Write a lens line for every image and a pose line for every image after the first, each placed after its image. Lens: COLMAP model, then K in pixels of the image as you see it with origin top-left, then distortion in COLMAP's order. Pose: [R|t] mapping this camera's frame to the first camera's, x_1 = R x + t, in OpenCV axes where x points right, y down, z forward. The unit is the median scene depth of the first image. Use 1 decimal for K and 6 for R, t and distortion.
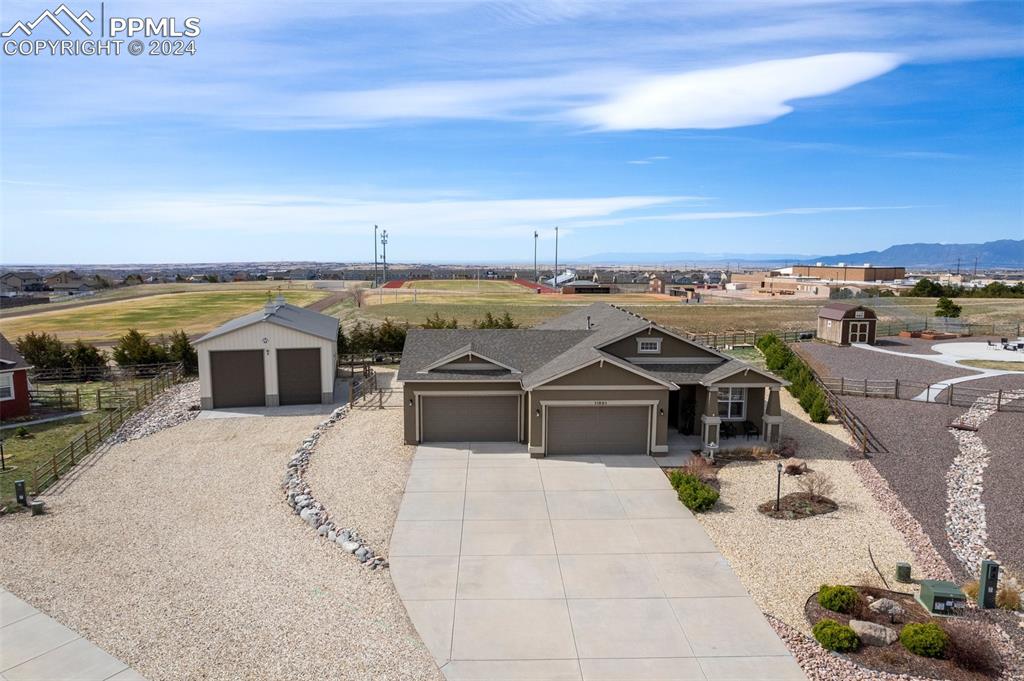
lens RADIAL K [[655.6, 0, 512.0], [0, 655.6, 340.5], [0, 0, 1]] dist [-0.063001, 0.033457]
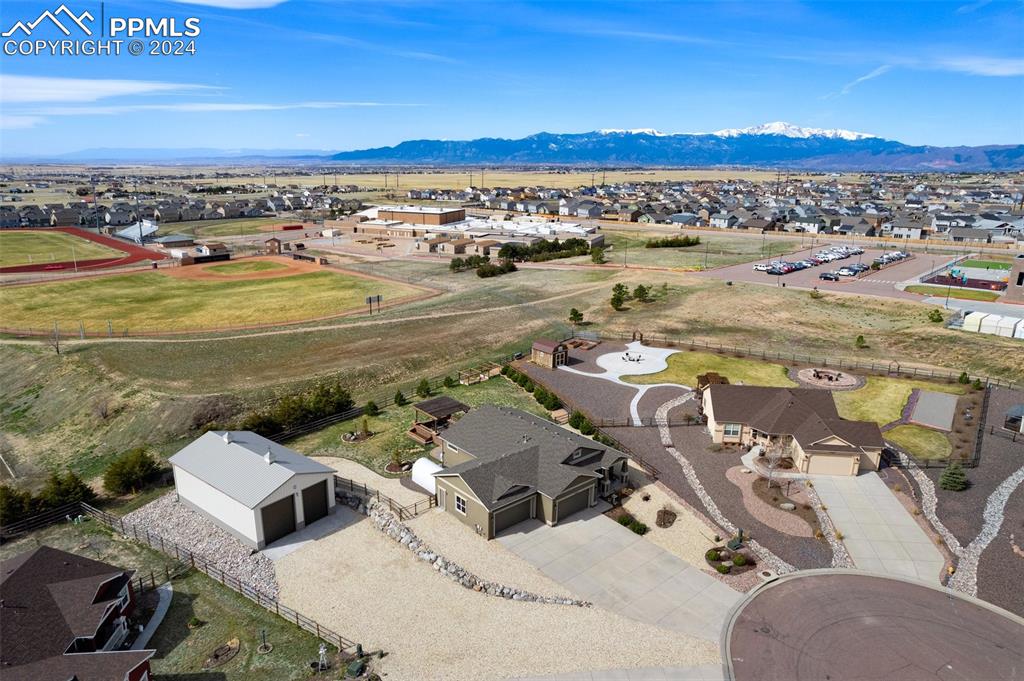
lens RADIAL K [[655.6, 0, 512.0], [0, 655.6, 340.5], [0, 0, 1]] dist [-0.063001, 0.033457]
pose [[0.777409, -0.162145, 0.607737, -0.789804], [0.073514, 0.983003, 0.168228, -0.487692], [-0.624685, -0.086105, 0.776115, -0.302229]]
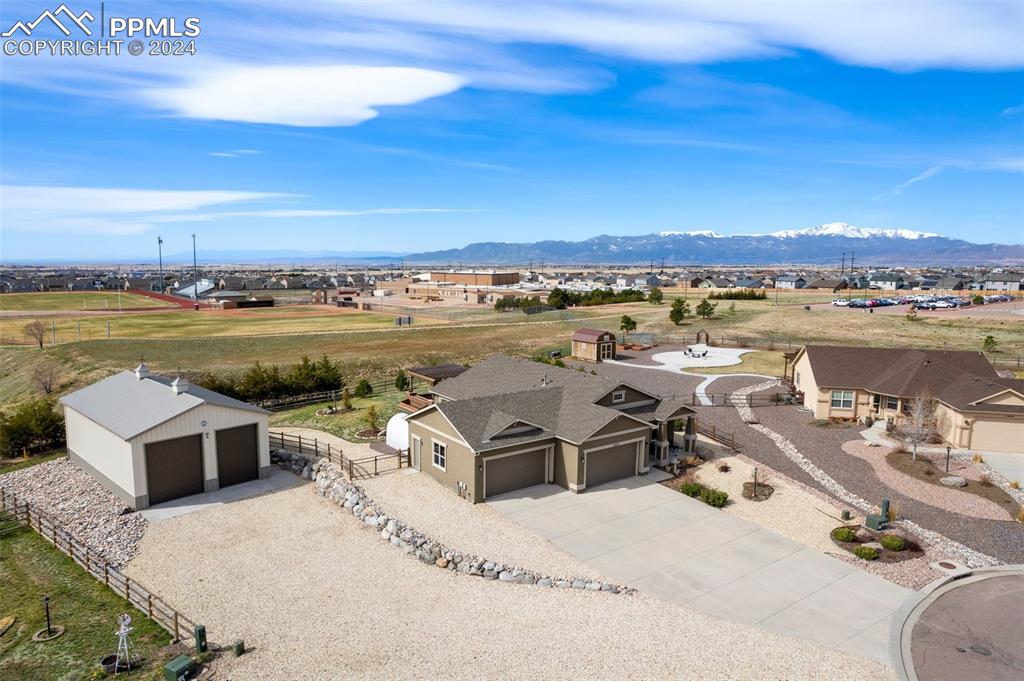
lens RADIAL K [[649.7, 0, 514.5], [0, 649.7, 338.9], [0, 0, 1]] dist [-0.082771, 0.074178]
pose [[0.830264, -0.066656, 0.553370, -0.502618], [0.066482, 0.997579, 0.020416, -0.108768], [-0.553391, 0.019839, 0.832685, -0.016127]]
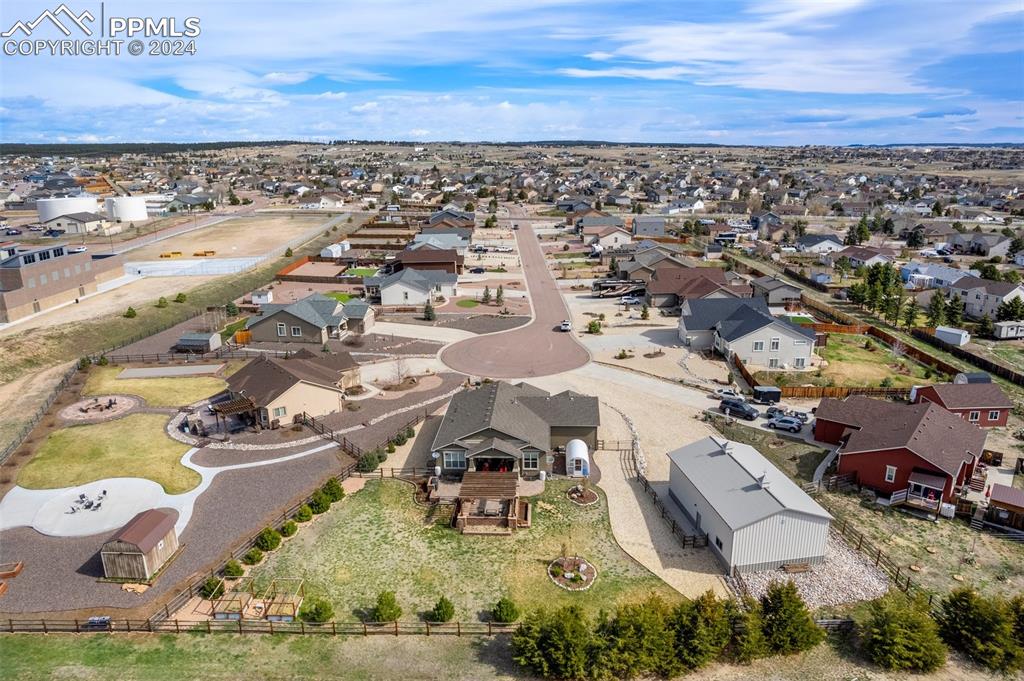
lens RADIAL K [[681.8, 0, 512.0], [0, 681.8, 340.5], [0, 0, 1]] dist [-0.069524, 0.060775]
pose [[-0.995030, -0.016219, 0.098241, -0.070403], [0.024679, 0.915687, 0.401133, -0.871931], [-0.096464, 0.401565, -0.910736, 2.350036]]
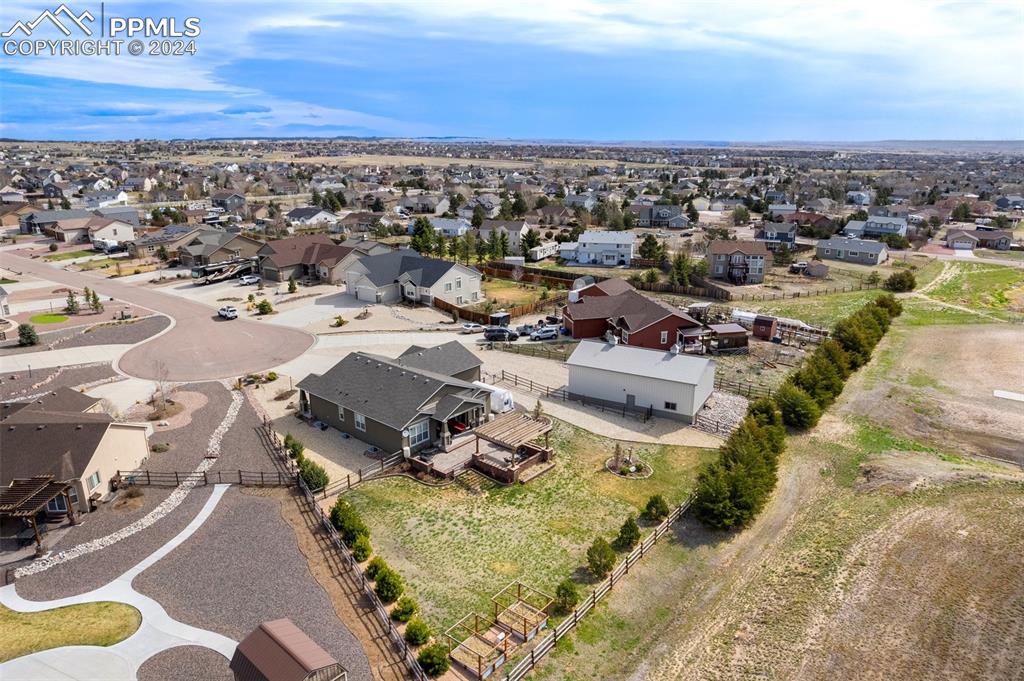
lens RADIAL K [[681.8, 0, 512.0], [0, 681.8, 340.5], [0, 0, 1]] dist [-0.069524, 0.060775]
pose [[-0.687512, 0.209950, -0.695161, 1.002640], [-0.096098, 0.922569, 0.373672, -0.684453], [0.719786, 0.323708, -0.614102, 1.943762]]
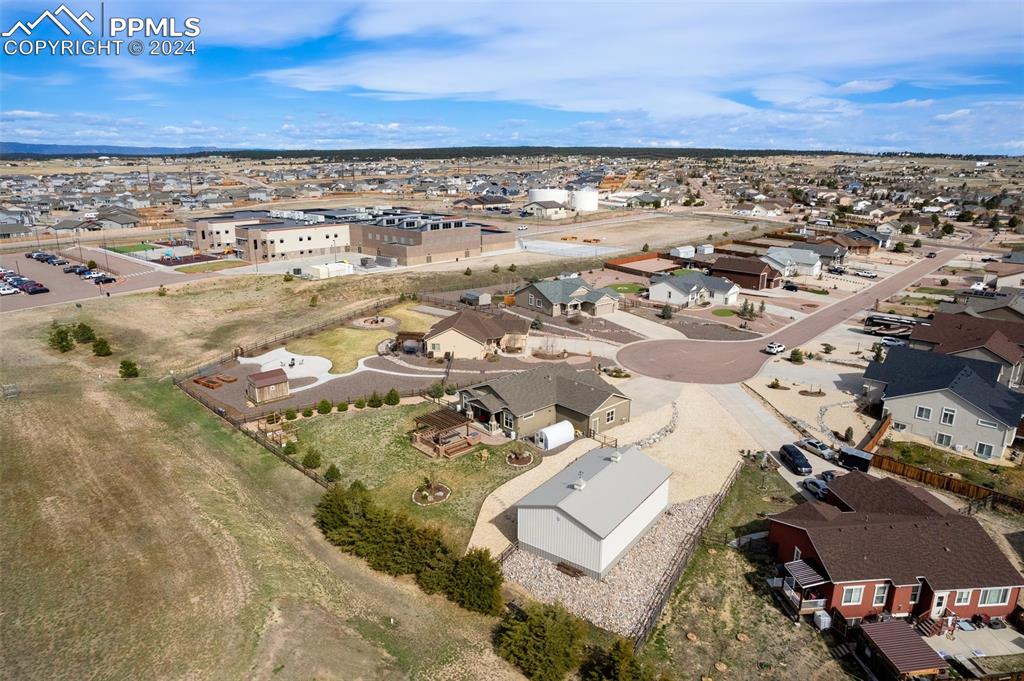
lens RADIAL K [[655.6, 0, 512.0], [0, 655.6, 340.5], [0, 0, 1]] dist [-0.063001, 0.033457]
pose [[-0.641141, -0.213720, 0.737063, -1.267908], [0.096344, 0.930425, 0.353593, -0.832947], [-0.761352, 0.297714, -0.575942, 1.995676]]
